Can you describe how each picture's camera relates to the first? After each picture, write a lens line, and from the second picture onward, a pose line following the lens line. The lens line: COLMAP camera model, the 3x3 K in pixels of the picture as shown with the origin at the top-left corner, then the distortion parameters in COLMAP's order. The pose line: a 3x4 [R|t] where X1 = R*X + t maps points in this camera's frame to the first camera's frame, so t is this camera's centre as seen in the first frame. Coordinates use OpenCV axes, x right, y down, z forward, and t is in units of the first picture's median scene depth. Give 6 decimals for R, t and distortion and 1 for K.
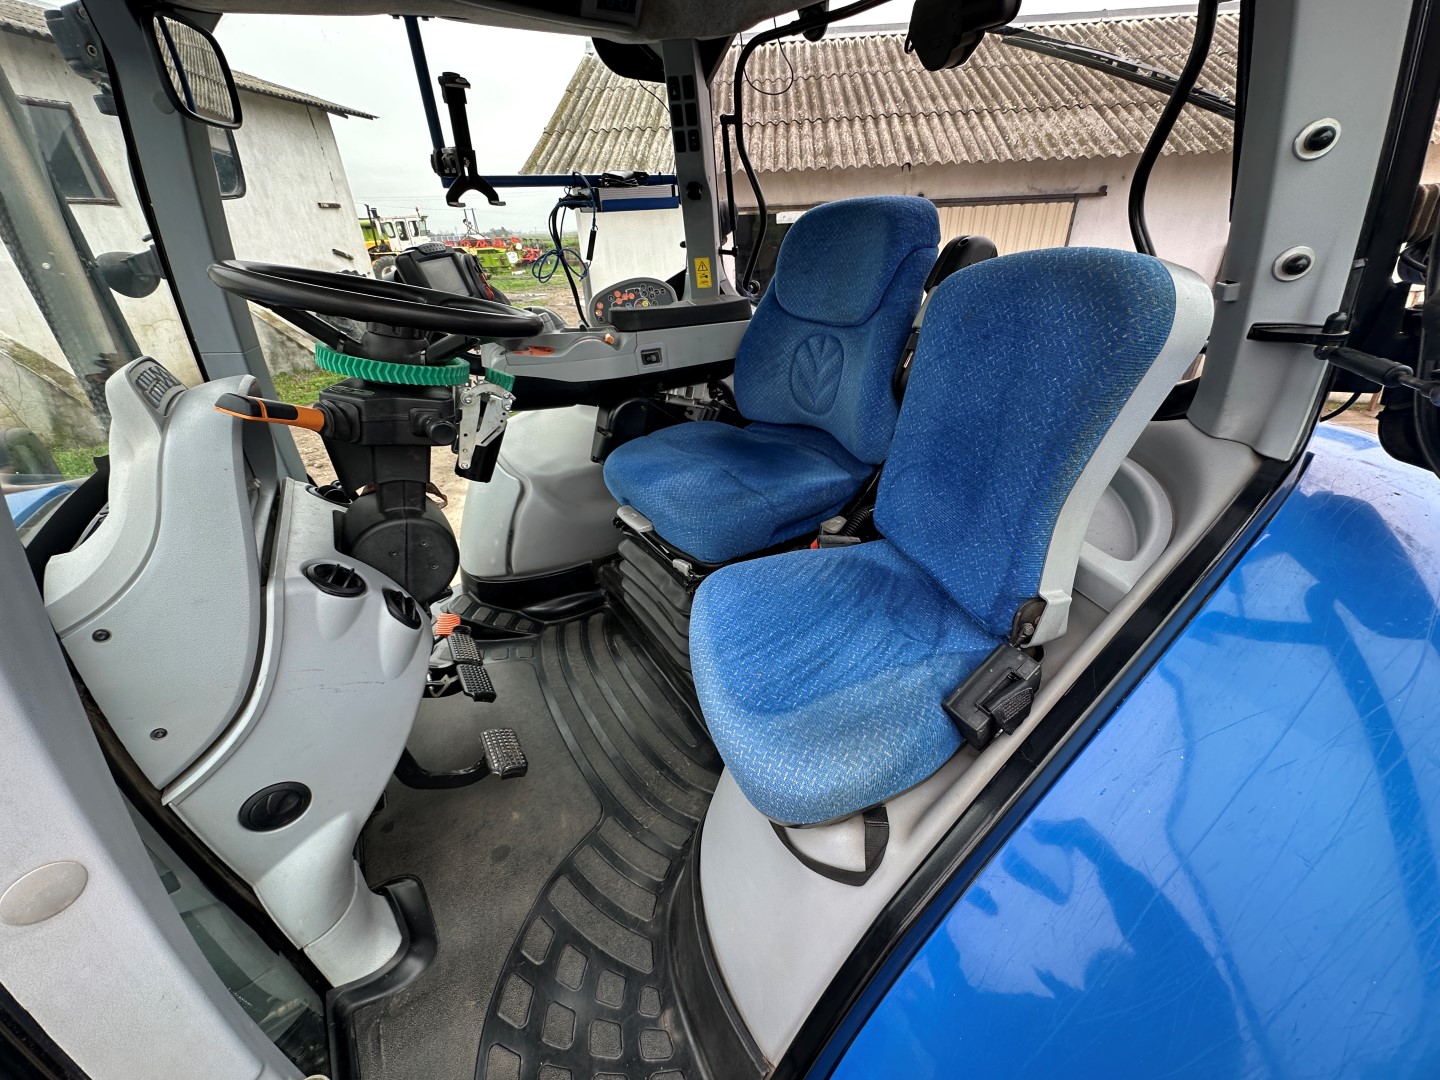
lens RADIAL K [[567.4, 0, 718.8], [0, 567.4, 536.6], [0, 0, 1]] dist [-0.004947, 0.000472]
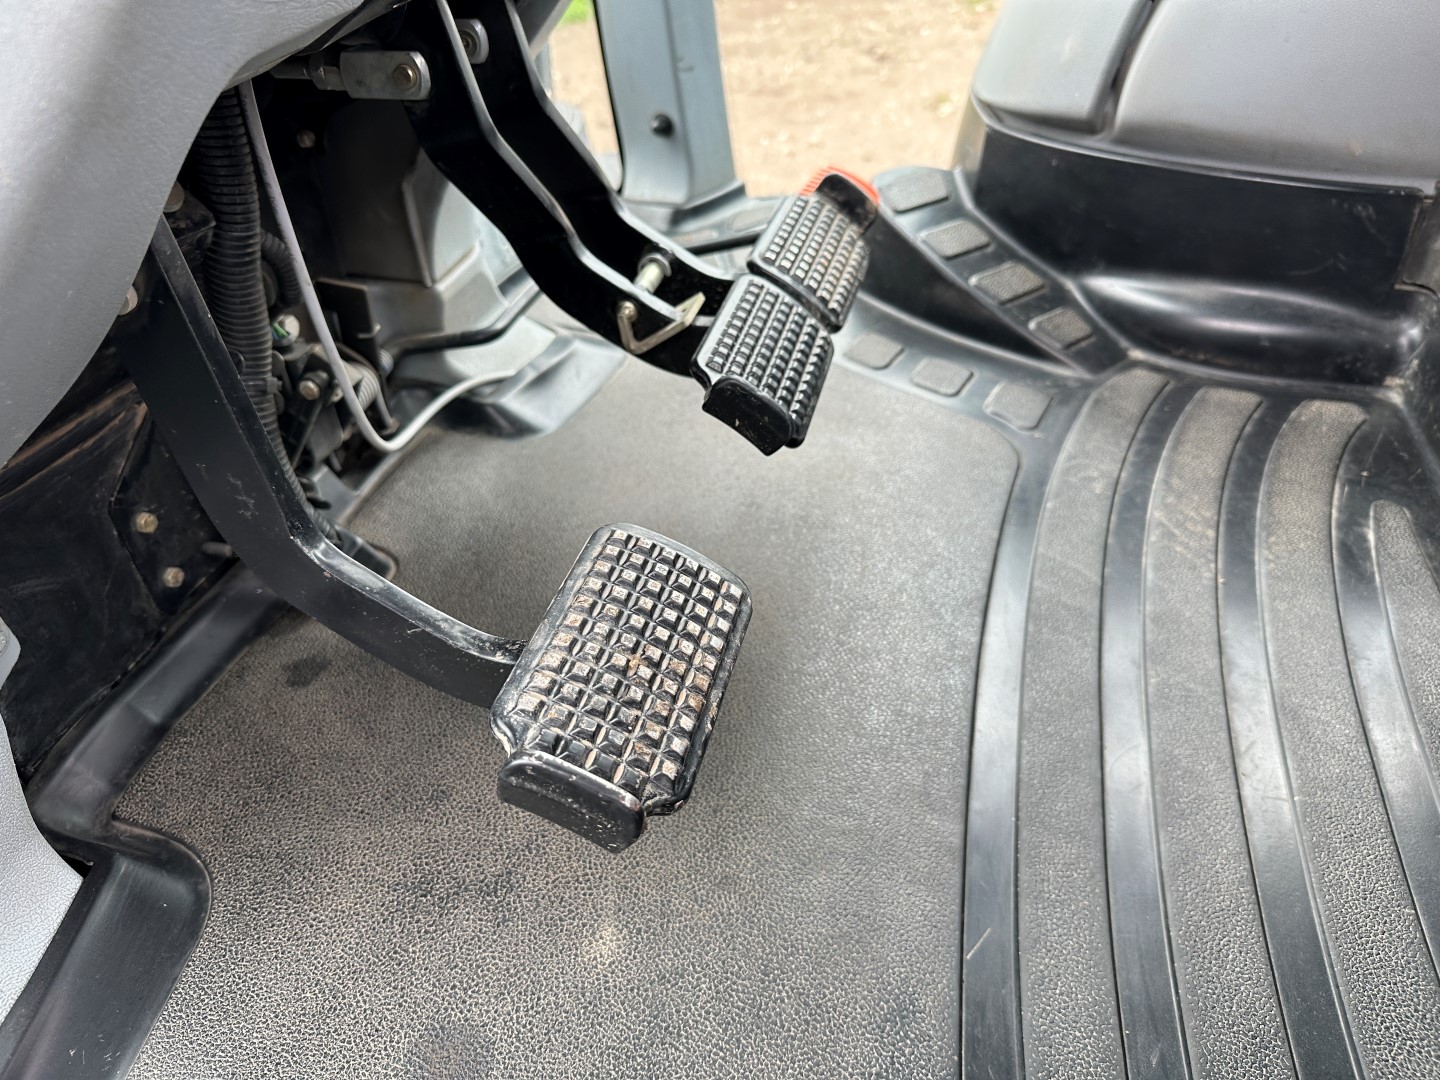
lens RADIAL K [[1009.2, 0, 720.6], [0, 1009.2, 532.4], [0, 0, 1]] dist [0.052059, -0.065139]
pose [[0.683256, 0.469467, -0.559251, -0.131892], [-0.349673, 0.882748, 0.313822, 0.150837], [0.641007, -0.018866, 0.767303, 0.515844]]
